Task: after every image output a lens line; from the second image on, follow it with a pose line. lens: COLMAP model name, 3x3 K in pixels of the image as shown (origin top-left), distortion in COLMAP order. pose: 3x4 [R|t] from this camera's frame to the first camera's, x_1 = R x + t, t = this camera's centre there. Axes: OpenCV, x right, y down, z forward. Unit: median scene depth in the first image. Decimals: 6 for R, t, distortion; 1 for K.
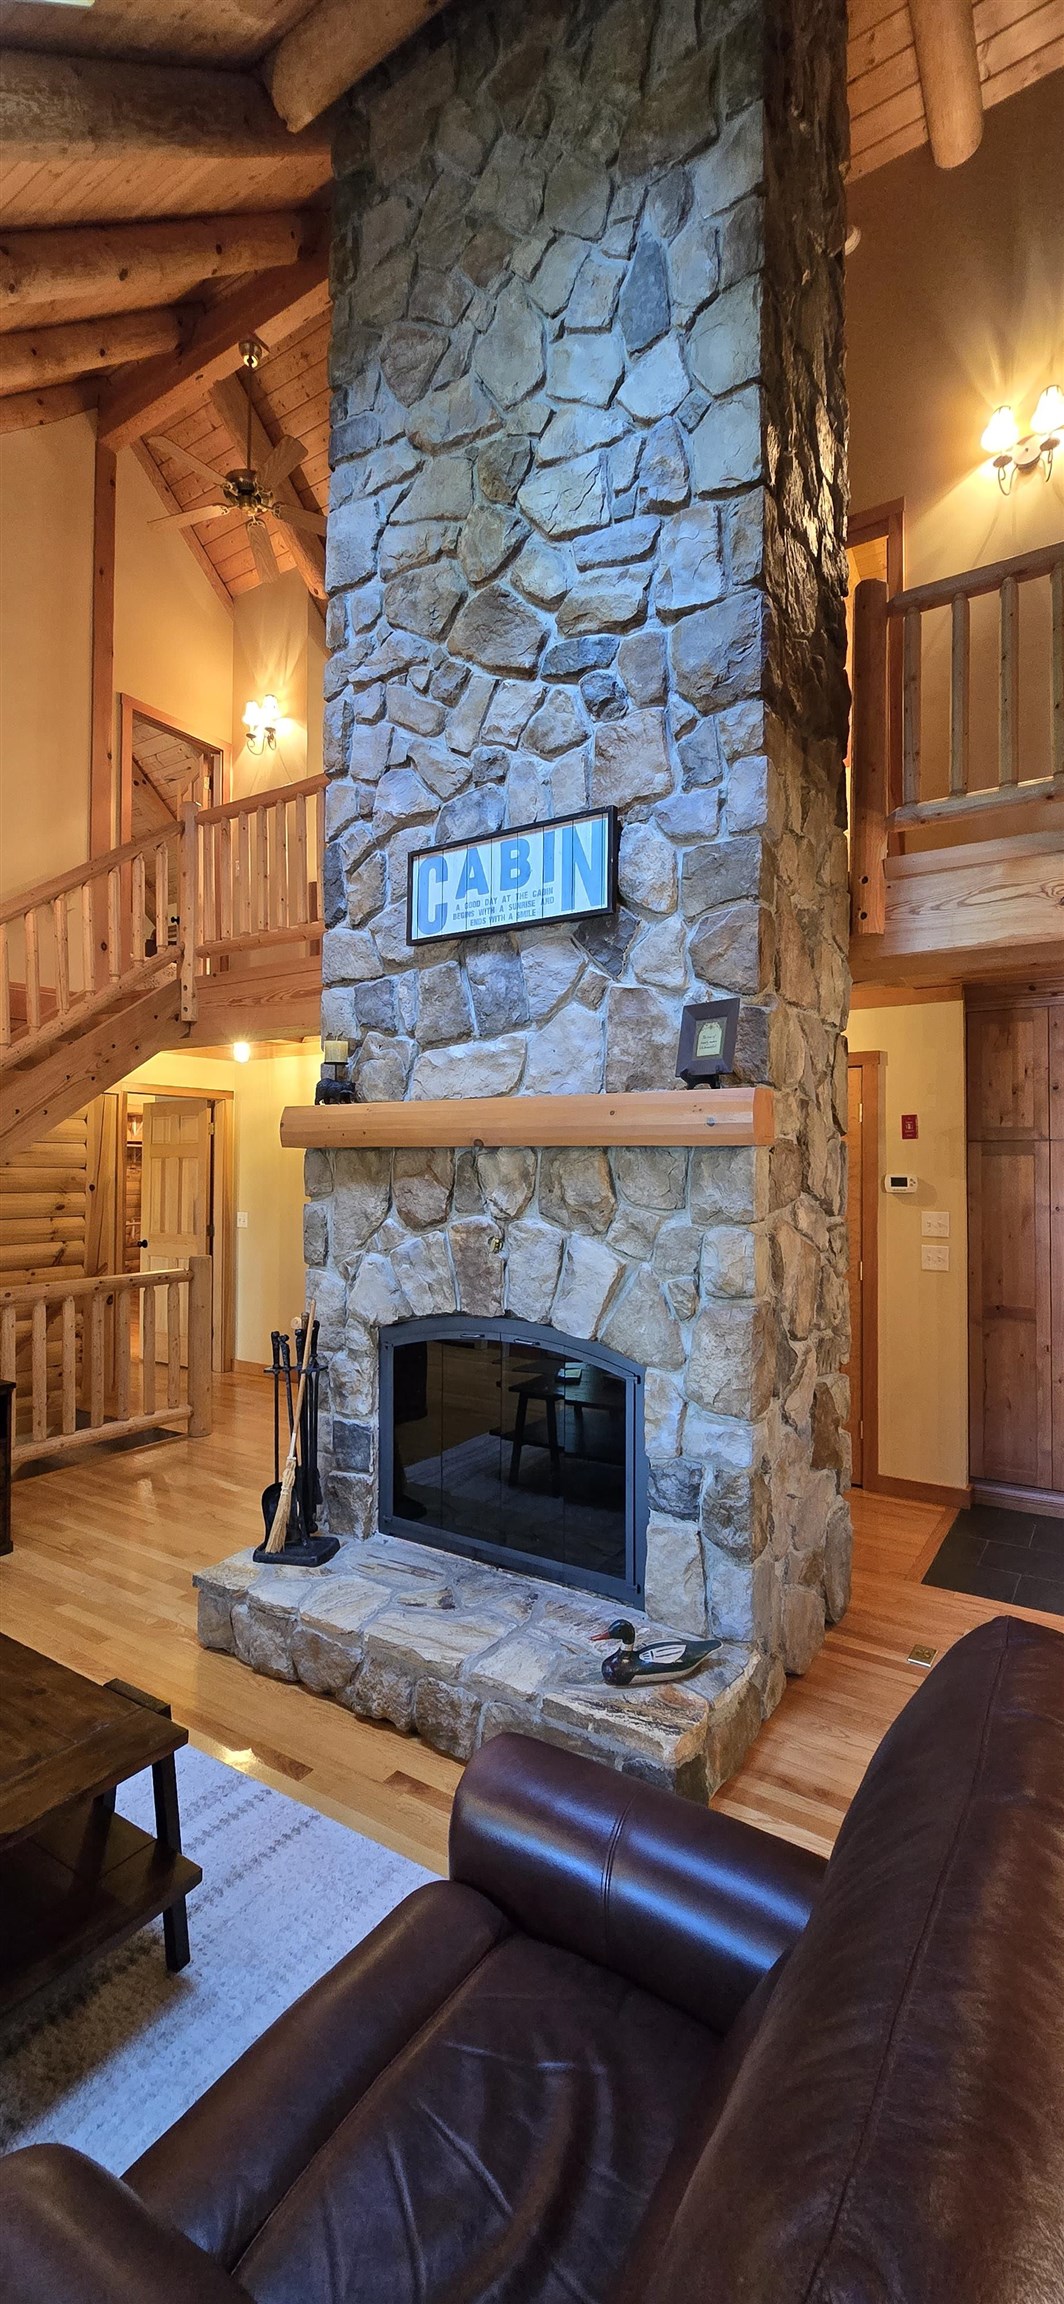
lens RADIAL K [[941.8, 0, 534.2], [0, 941.8, 1147.9], [0, 0, 1]] dist [-0.005957, 0.001628]
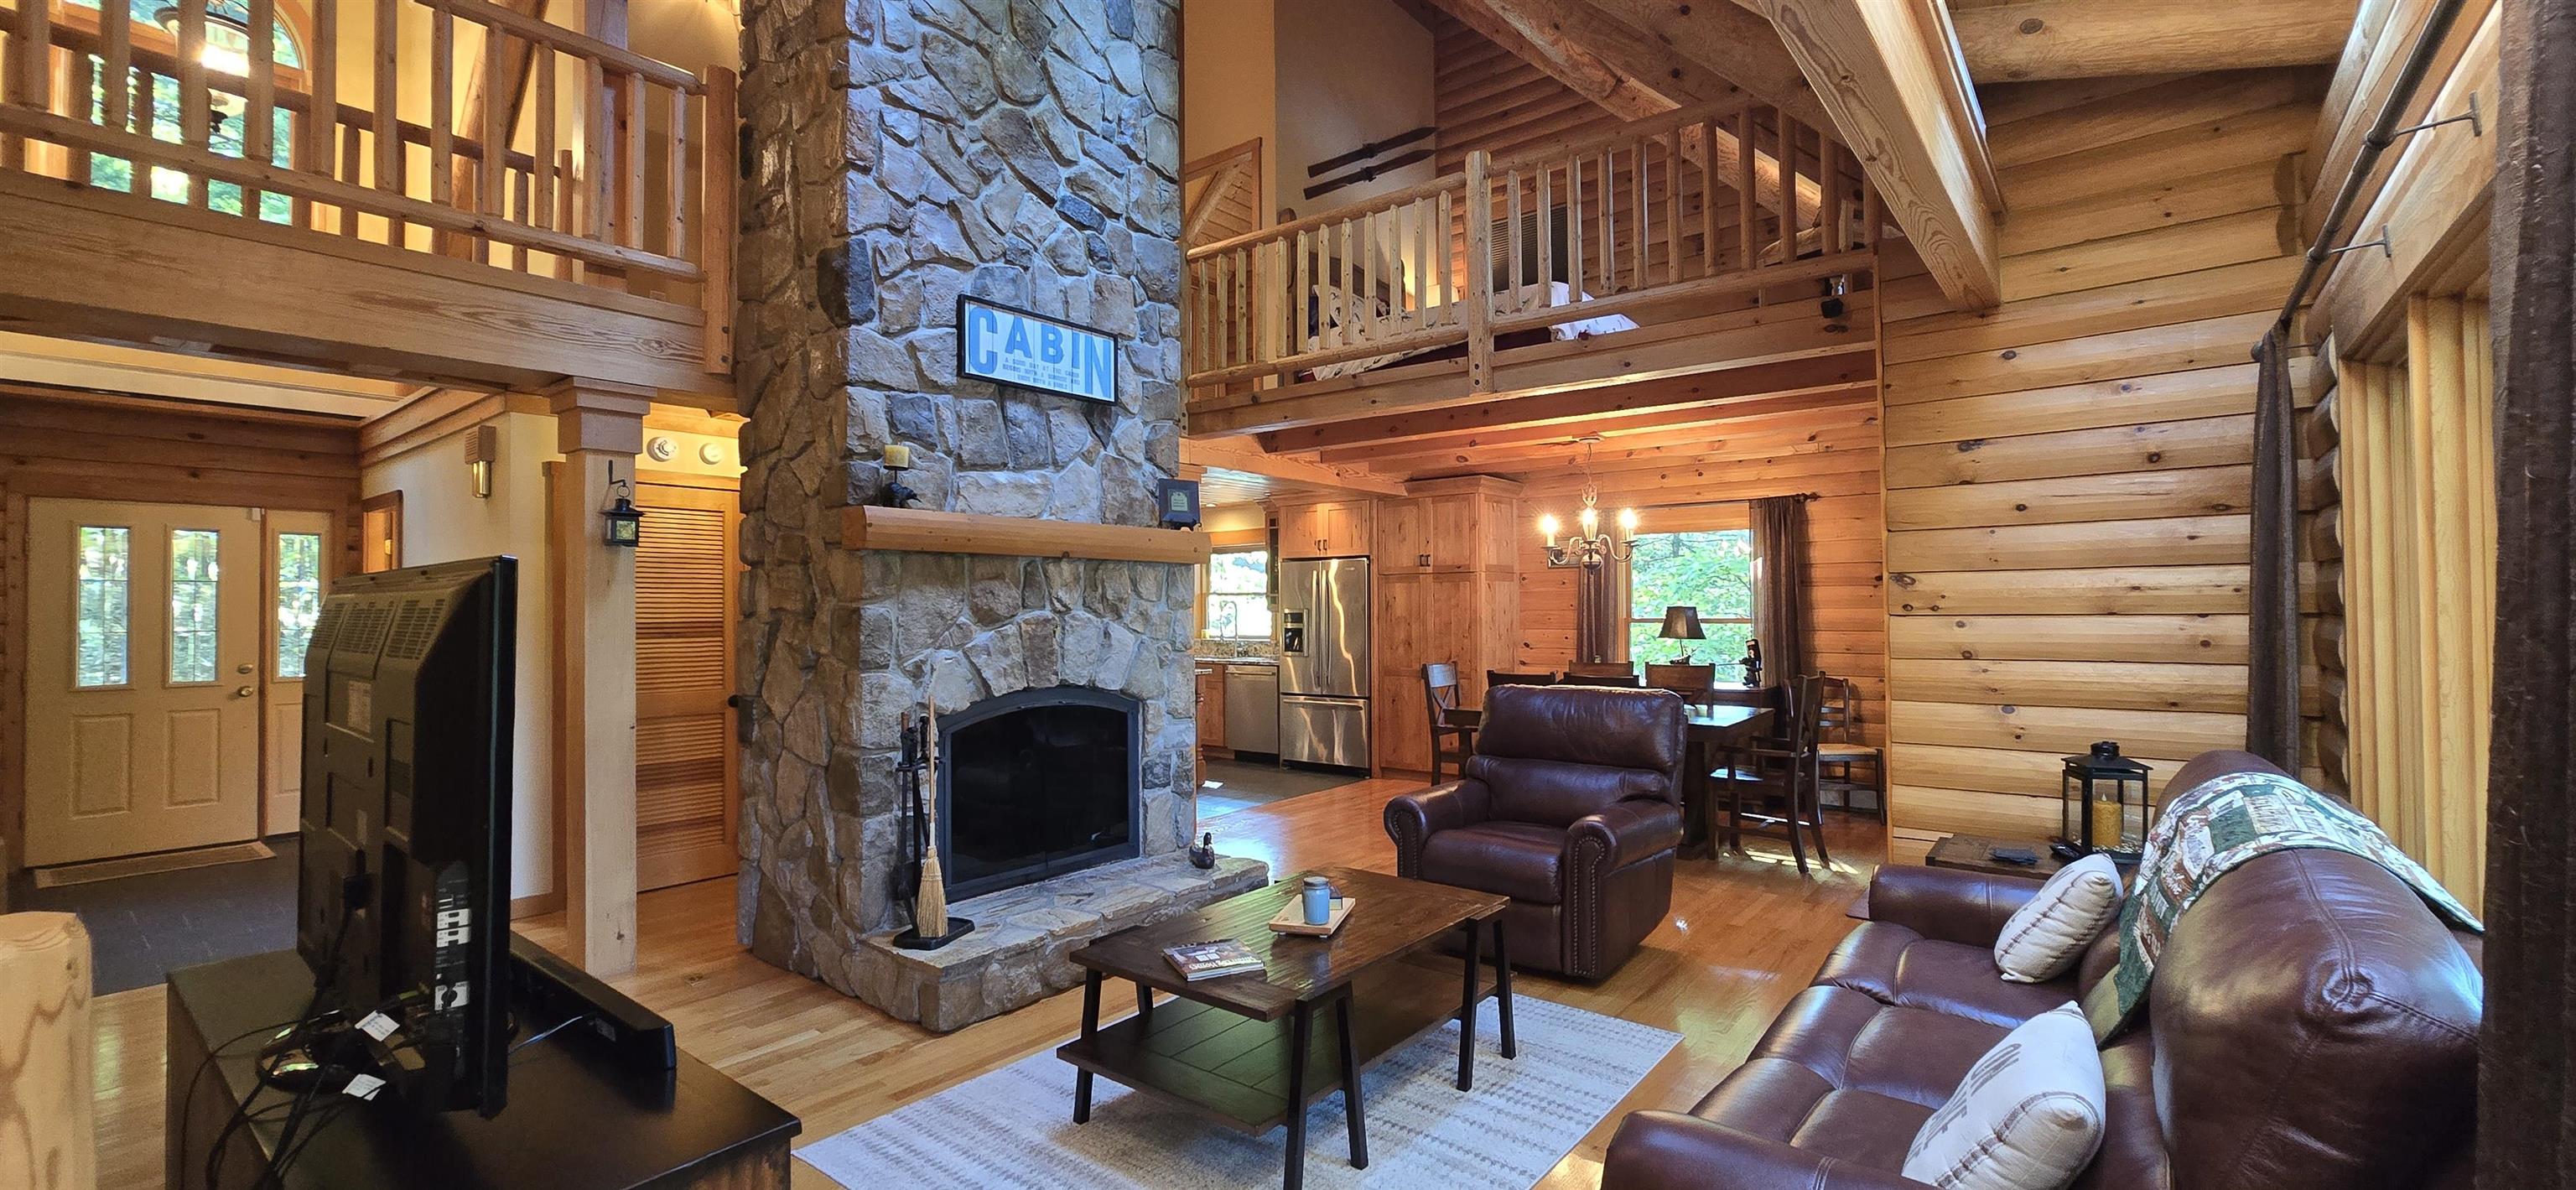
lens RADIAL K [[1053.0, 0, 1291.0], [0, 1053.0, 592.0], [0, 0, 1]] dist [-0.005957, 0.001628]
pose [[0.096998, 0.011641, 0.995216, -1.422285], [-0.009878, 0.999894, -0.010733, 0.056971], [-0.995236, -0.008790, 0.097103, 0.507153]]
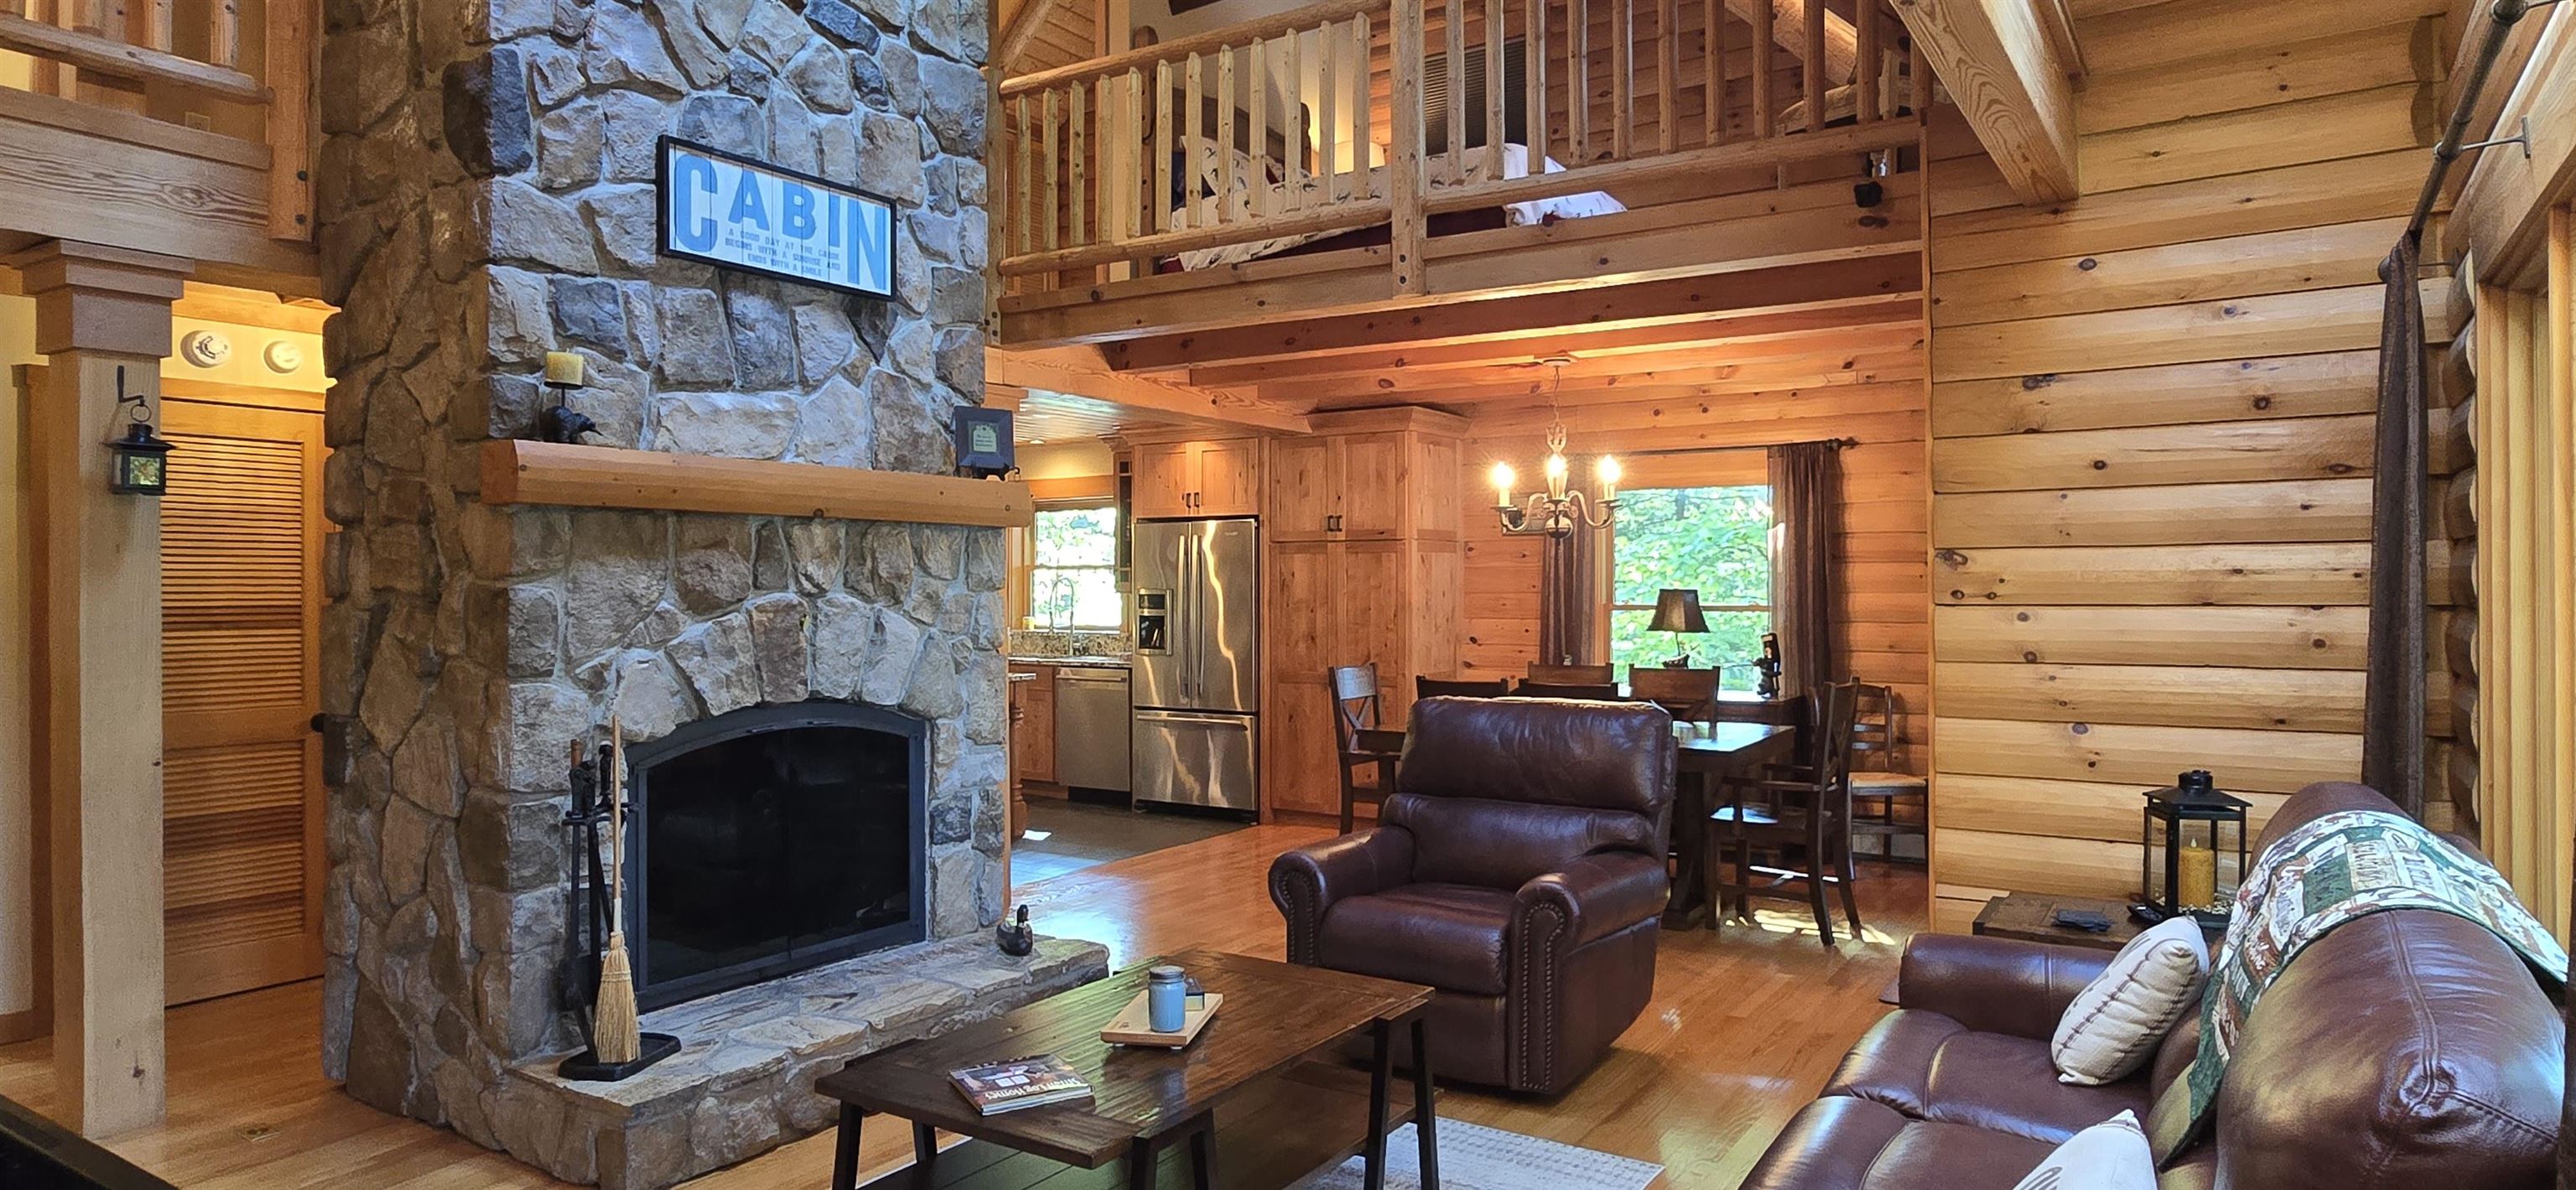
lens RADIAL K [[1470.8, 0, 1301.2], [0, 1470.8, 582.4], [0, 0, 1]] dist [-0.003365, -0.001447]
pose [[-0.000691, -0.001262, 0.999999, -1.429506], [-0.015203, 0.999884, 0.001251, 0.051426], [-0.999884, -0.015202, -0.000710, 0.491438]]
